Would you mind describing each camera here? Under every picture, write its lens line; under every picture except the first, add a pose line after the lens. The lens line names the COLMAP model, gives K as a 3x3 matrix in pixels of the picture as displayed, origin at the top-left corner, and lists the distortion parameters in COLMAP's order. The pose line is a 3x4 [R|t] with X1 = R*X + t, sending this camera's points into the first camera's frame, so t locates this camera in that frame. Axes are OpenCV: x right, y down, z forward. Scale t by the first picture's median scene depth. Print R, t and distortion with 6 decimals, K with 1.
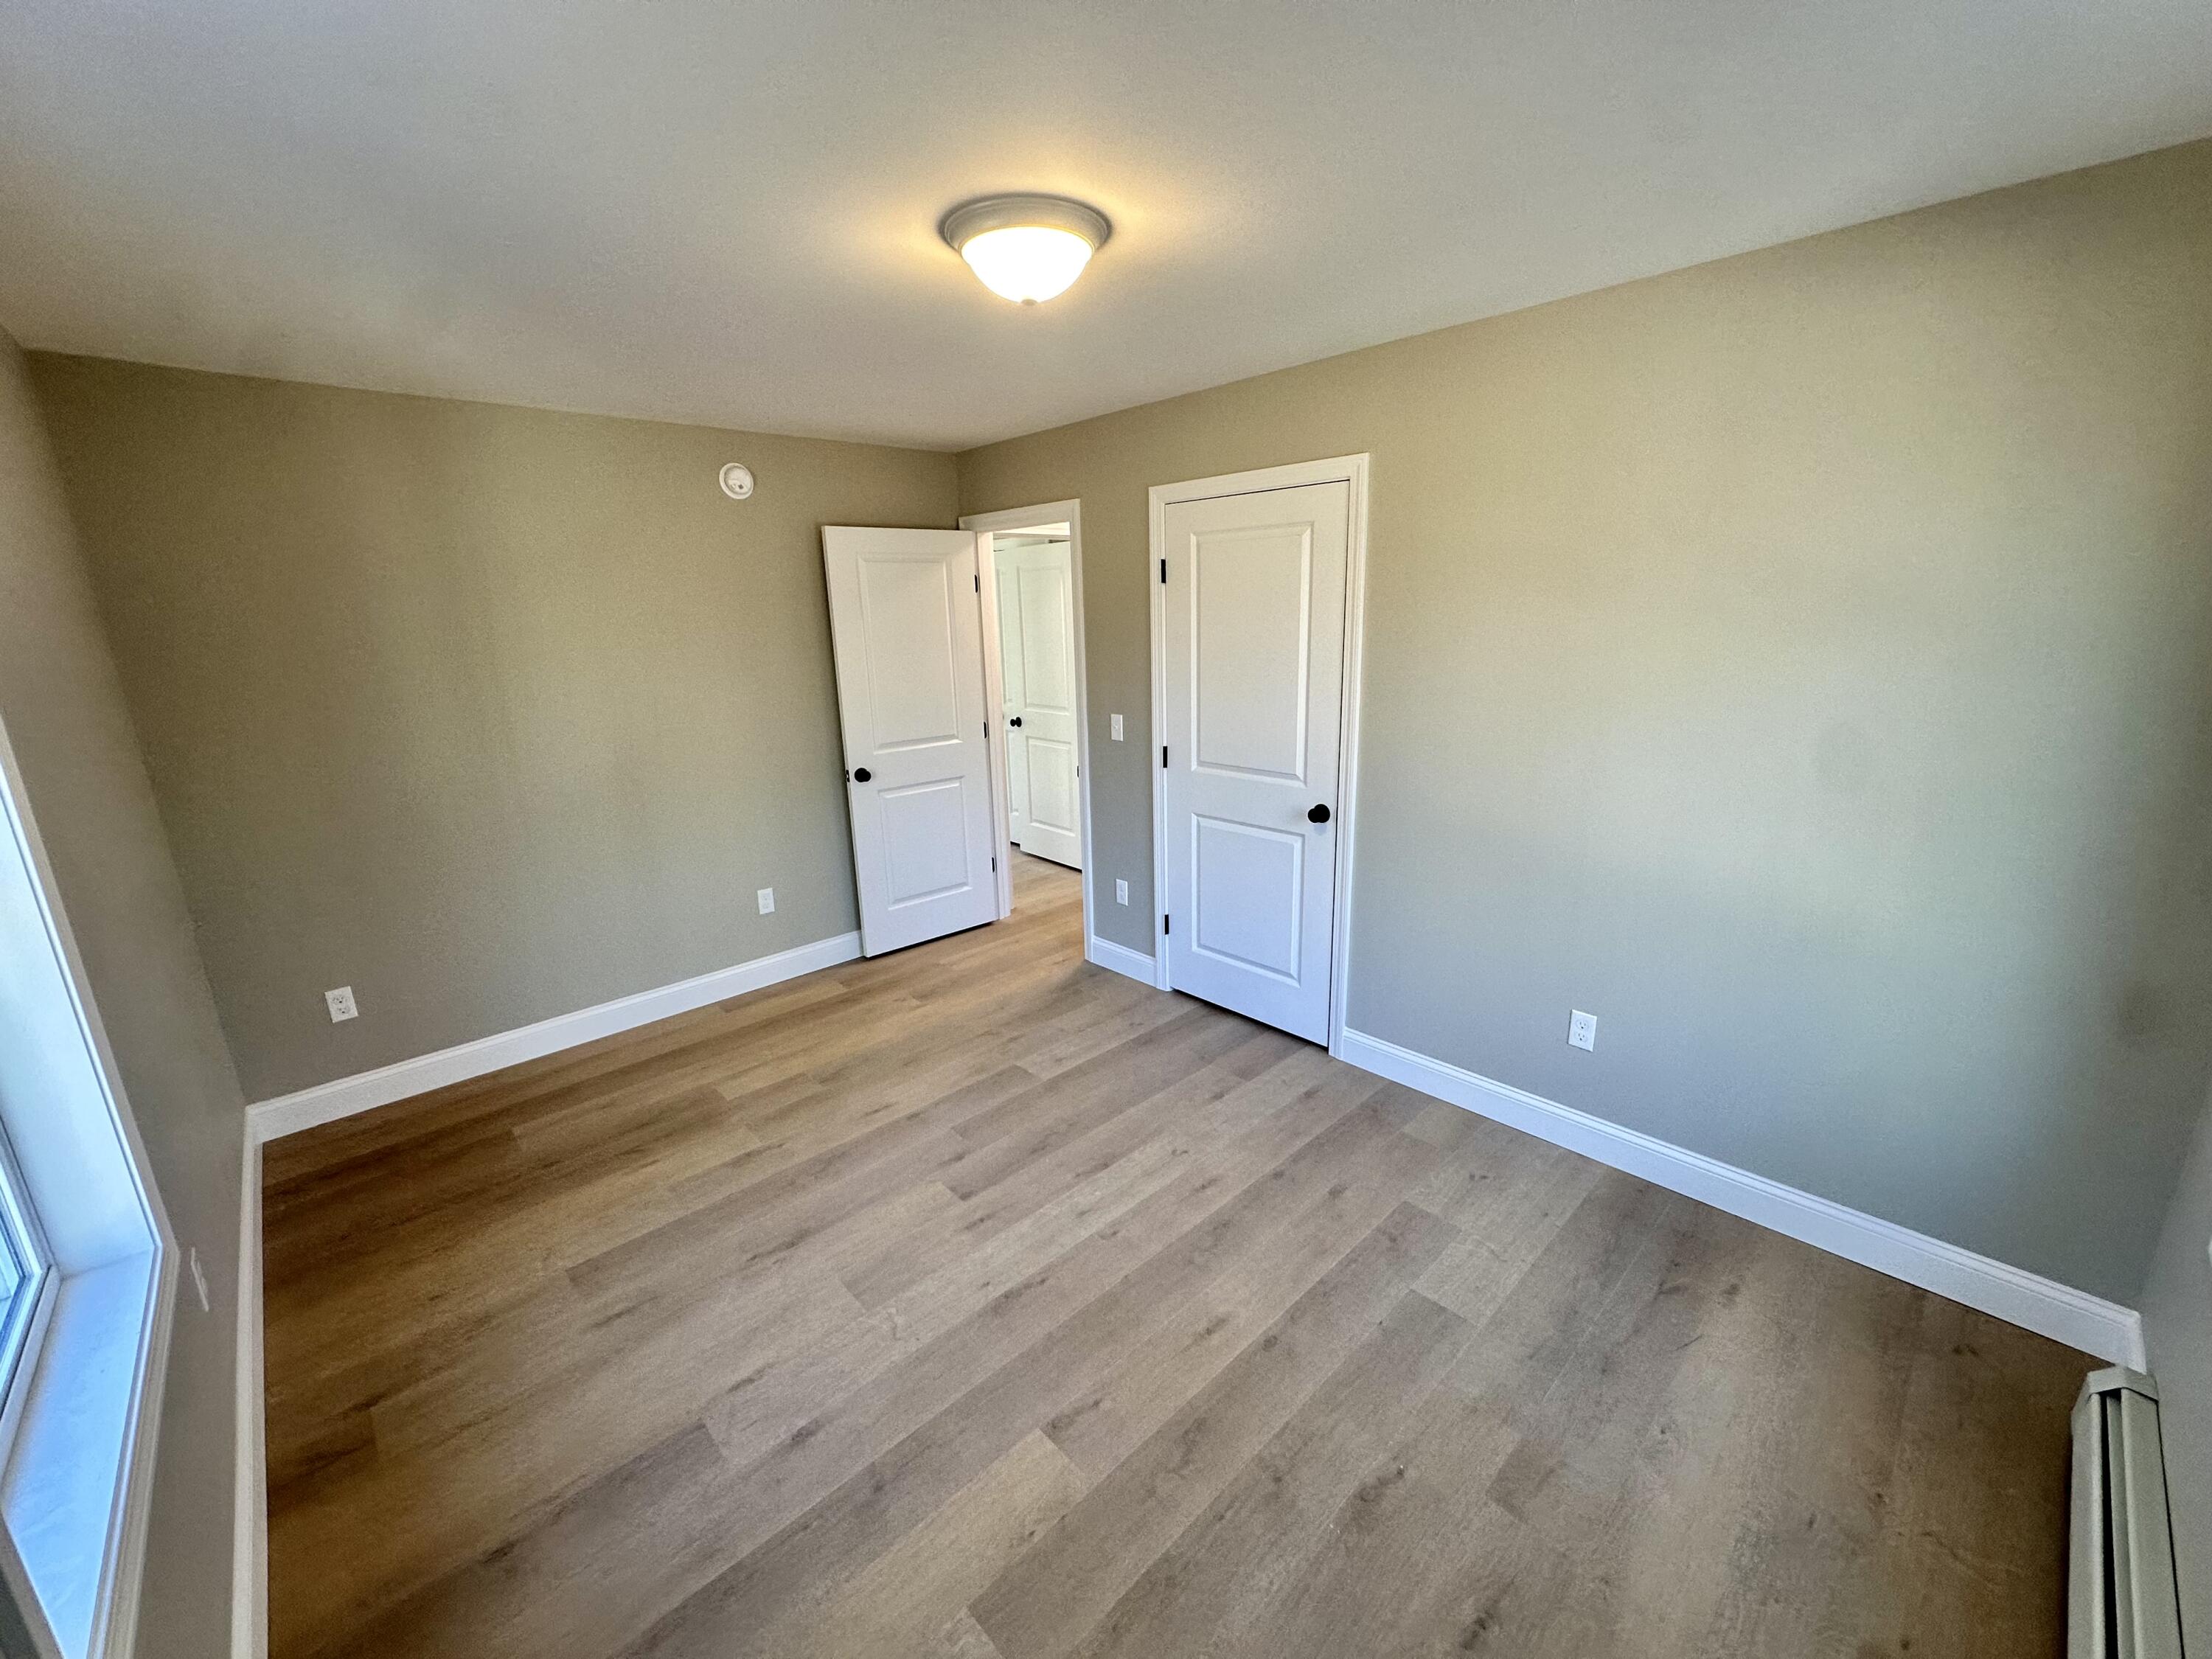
lens RADIAL K [[882.2, 0, 1105.2], [0, 882.2, 831.3], [0, 0, 1]] dist [-0.001139, -0.000201]
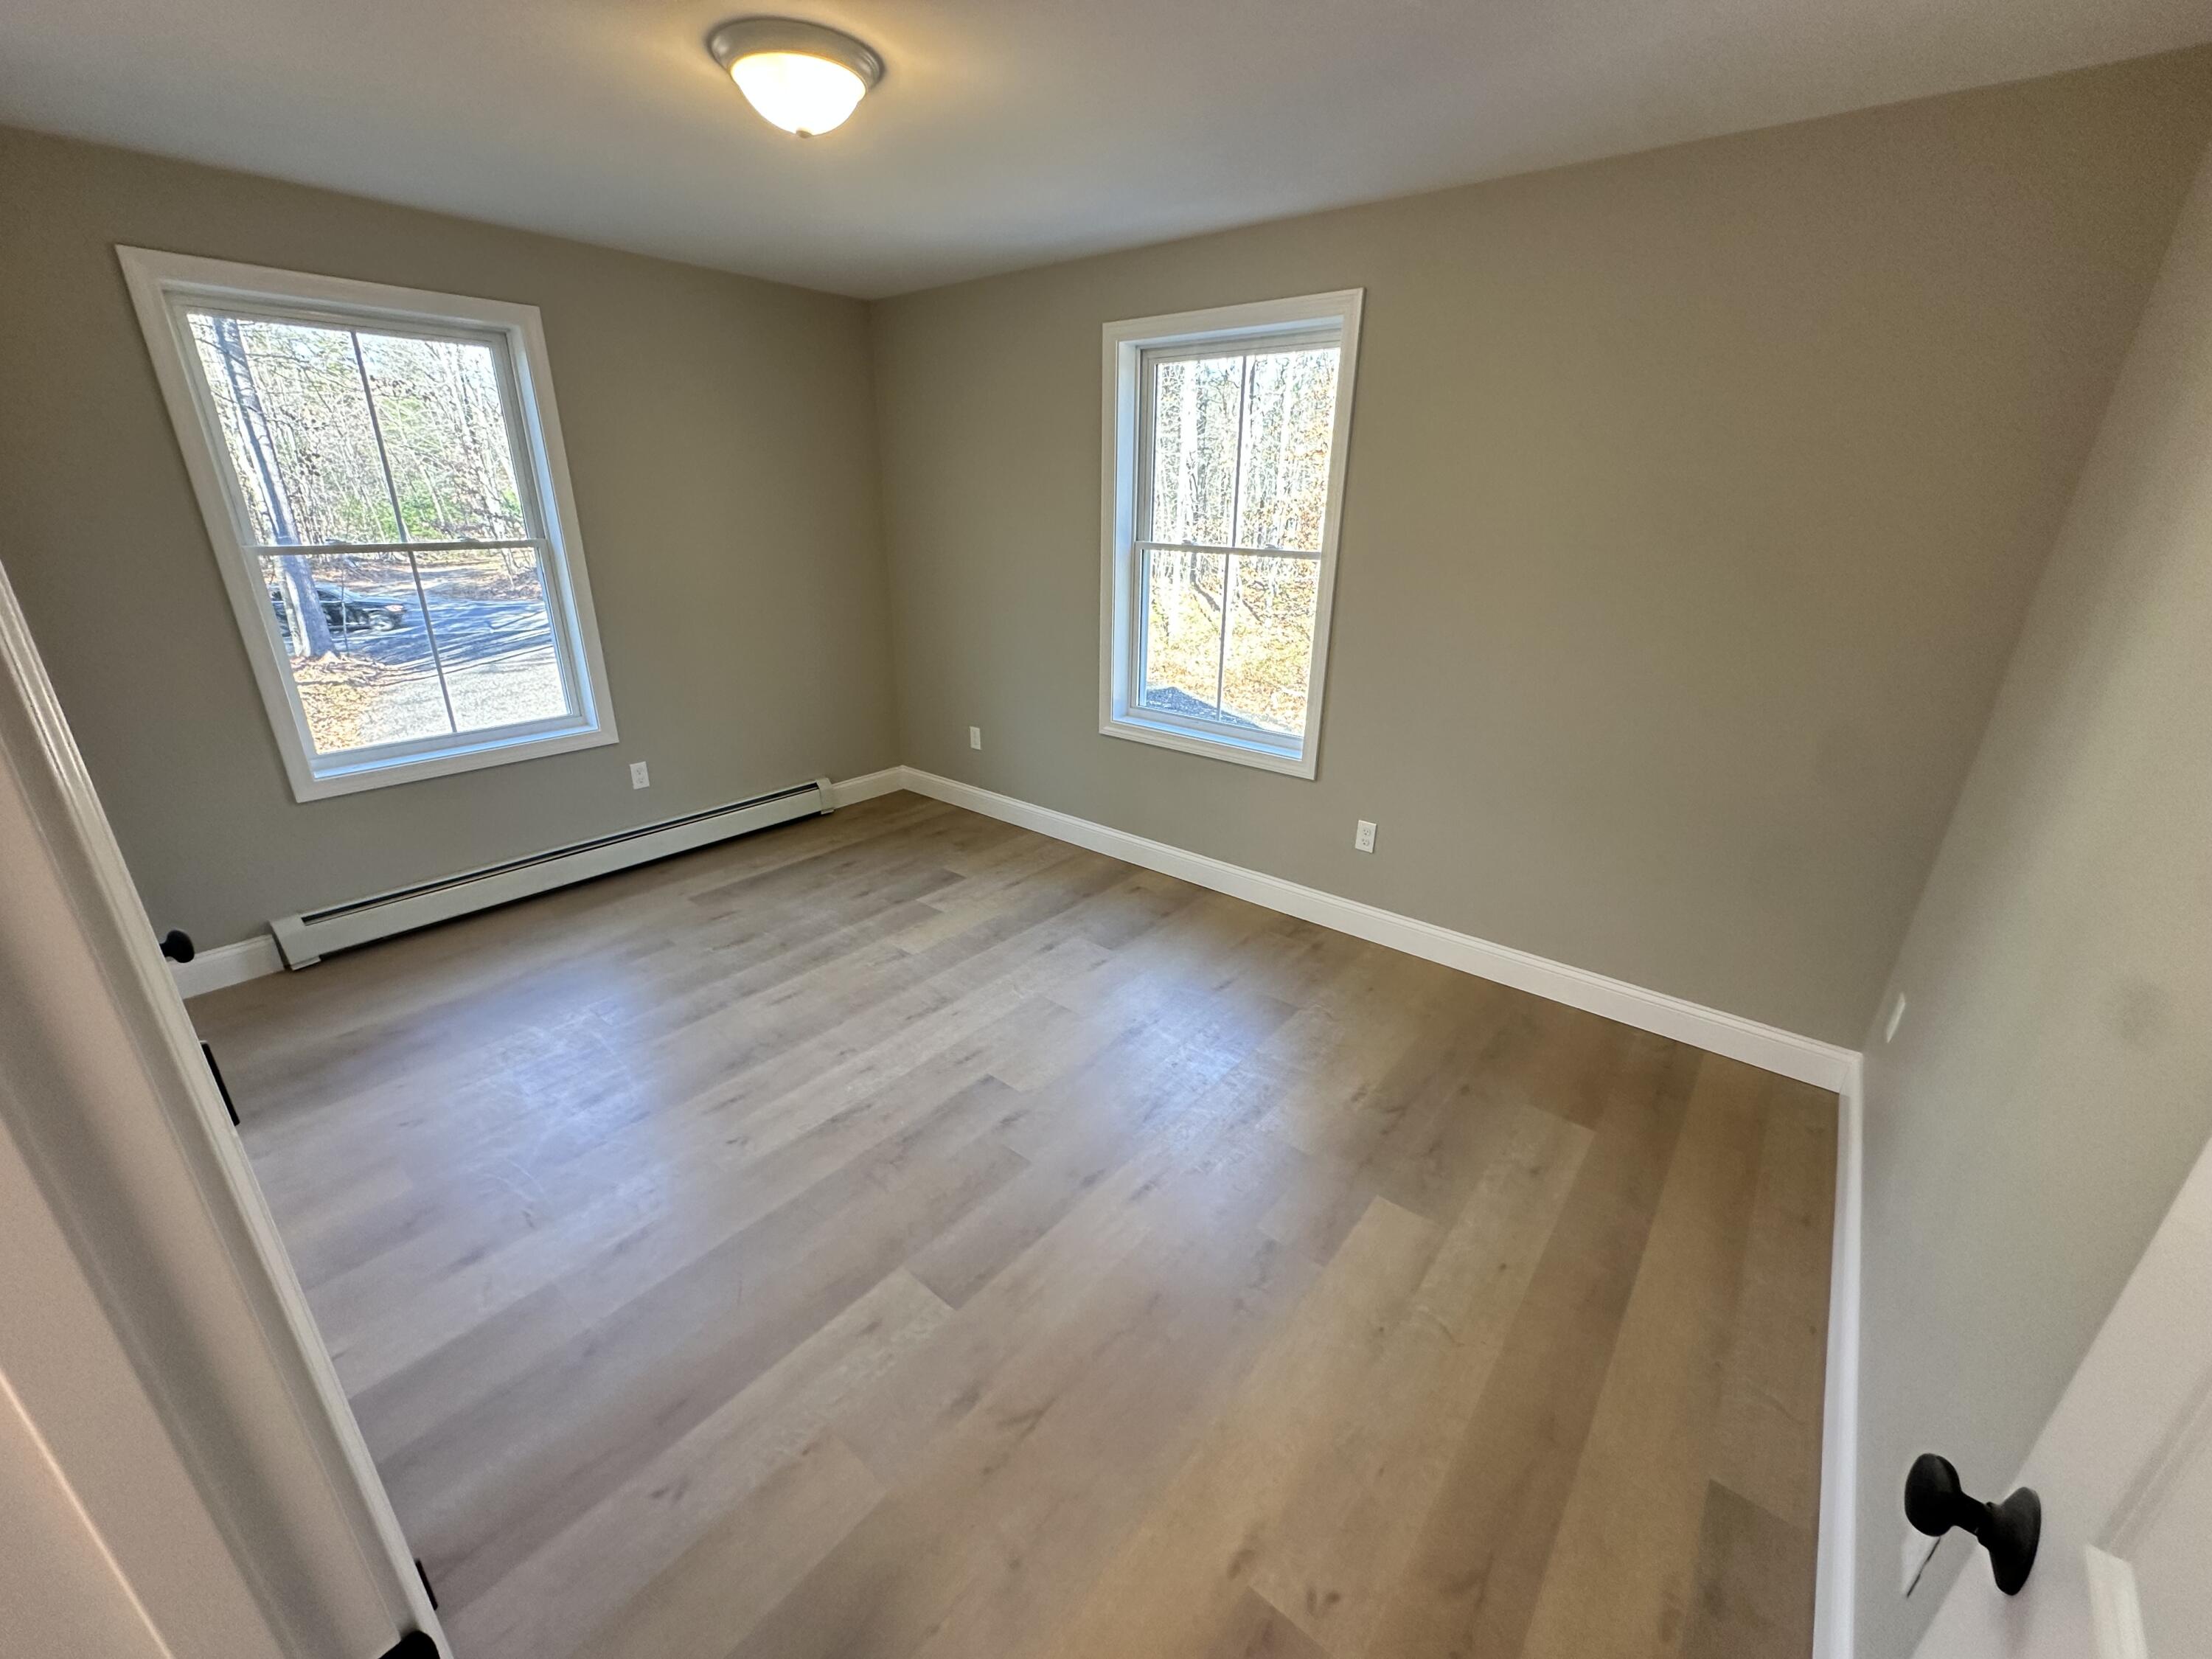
lens RADIAL K [[882.2, 0, 1105.2], [0, 882.2, 831.3], [0, 0, 1]] dist [-0.001139, -0.000201]
pose [[-0.991881, 0.057278, -0.113541, -0.195640], [-0.019370, 0.814361, 0.580035, -0.389850], [0.125687, 0.577525, -0.806640, 1.683281]]
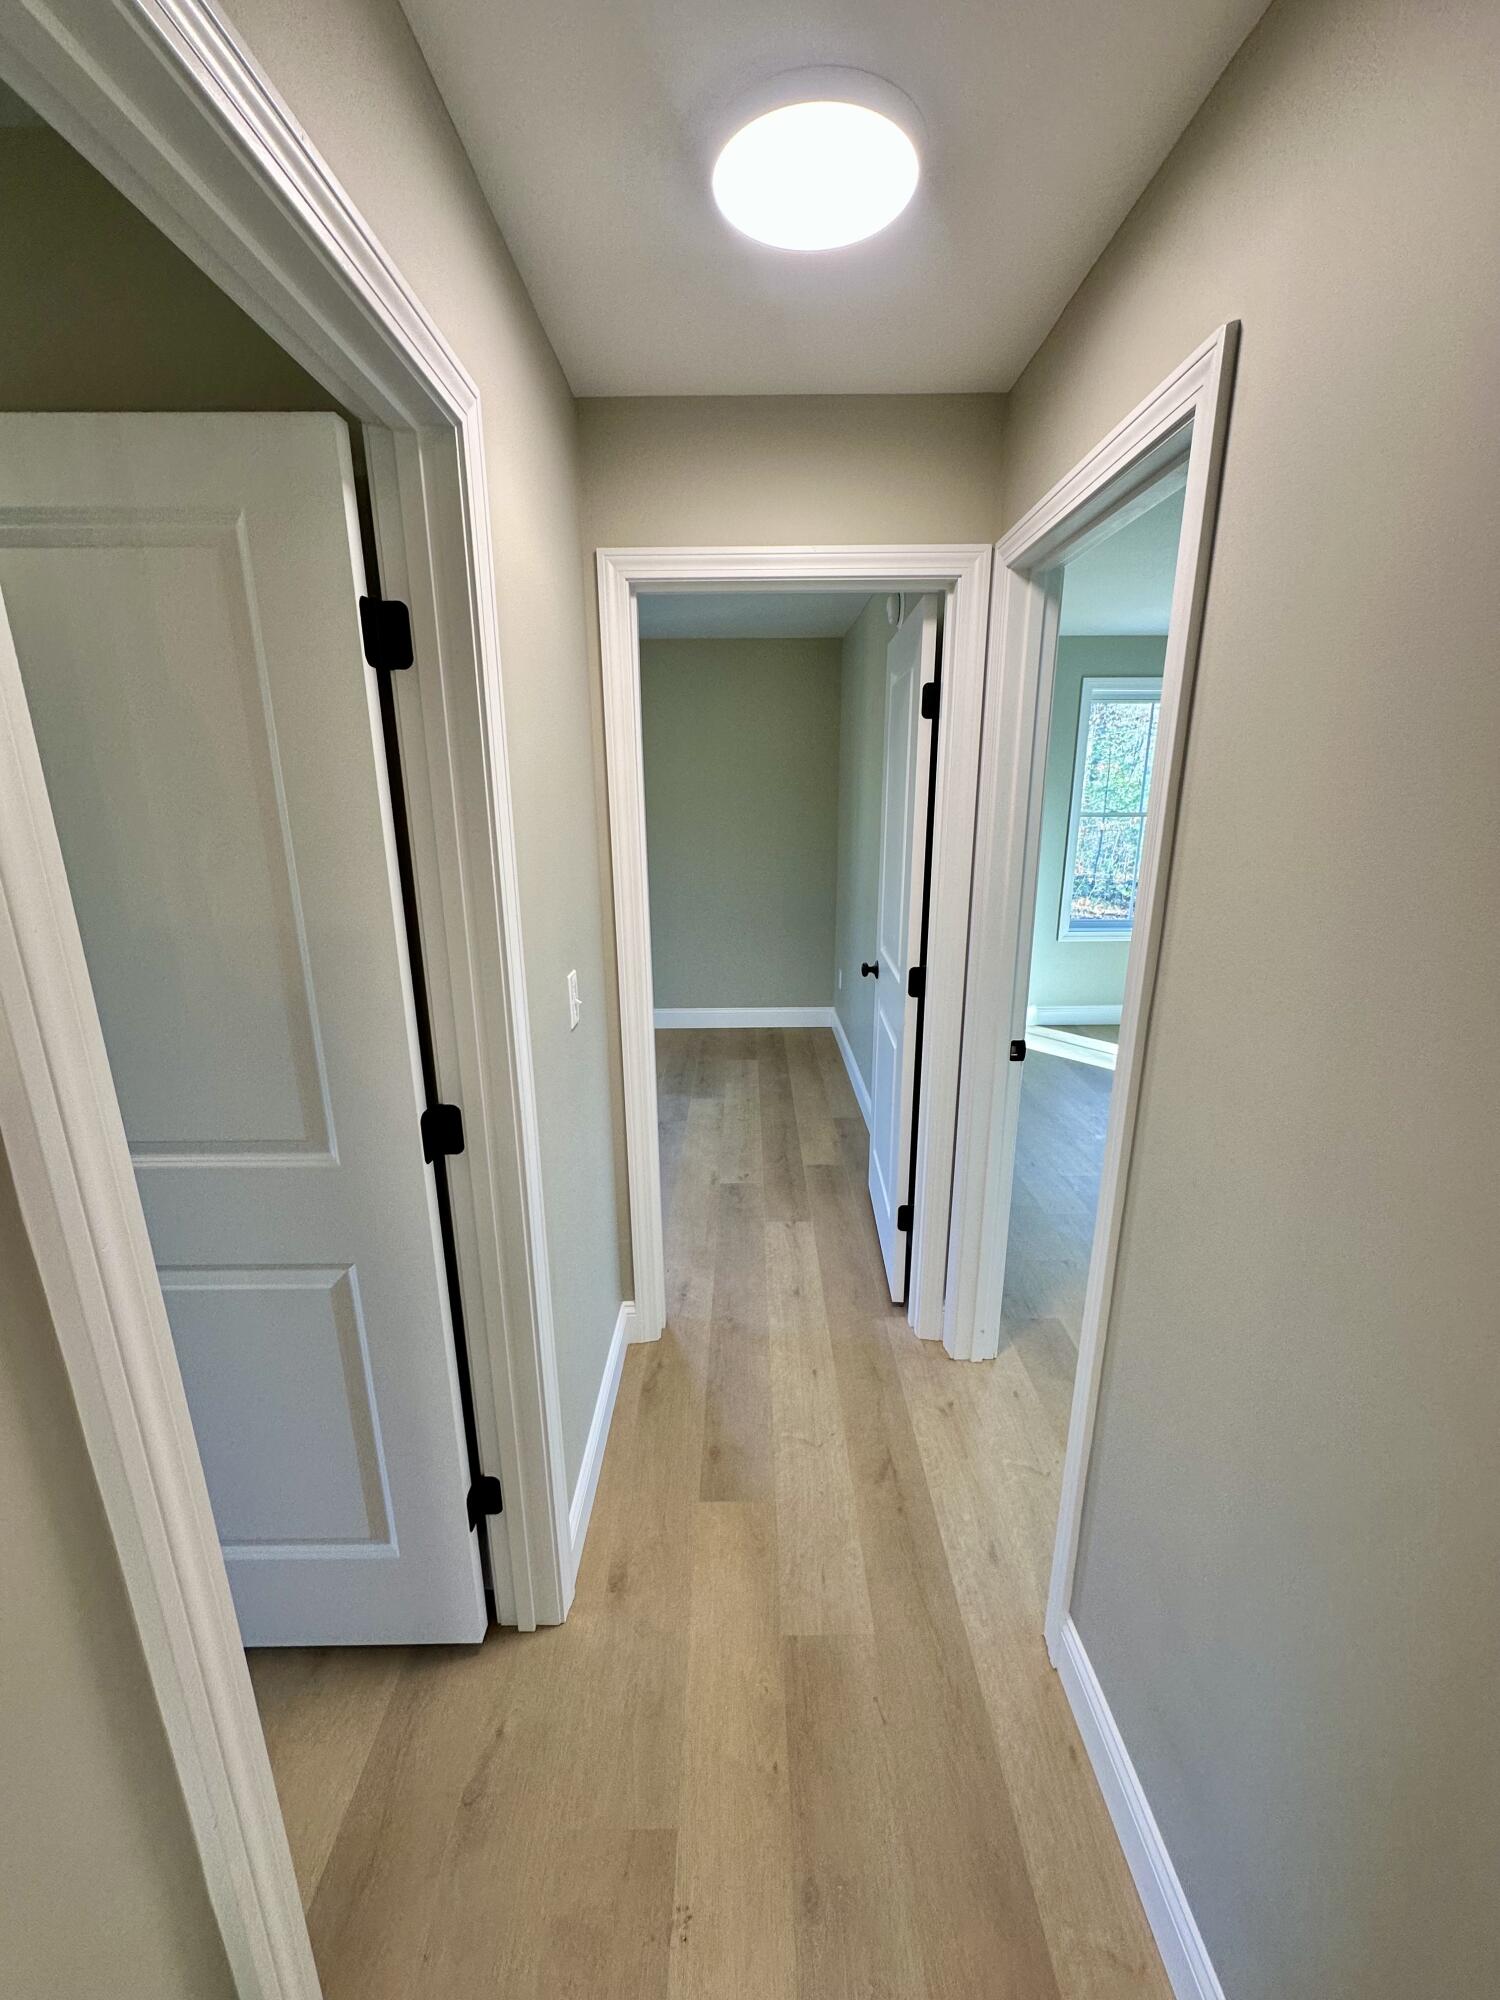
lens RADIAL K [[796.5, 0, 756.5], [0, 796.5, 994.9], [0, 0, 1]] dist [-0.006510, 0.000180]
pose [[-0.678570, 0.218869, -0.701170, 0.482097], [-0.158952, 0.888203, 0.431080, -0.541583], [0.717131, 0.403970, -0.567919, 2.178983]]
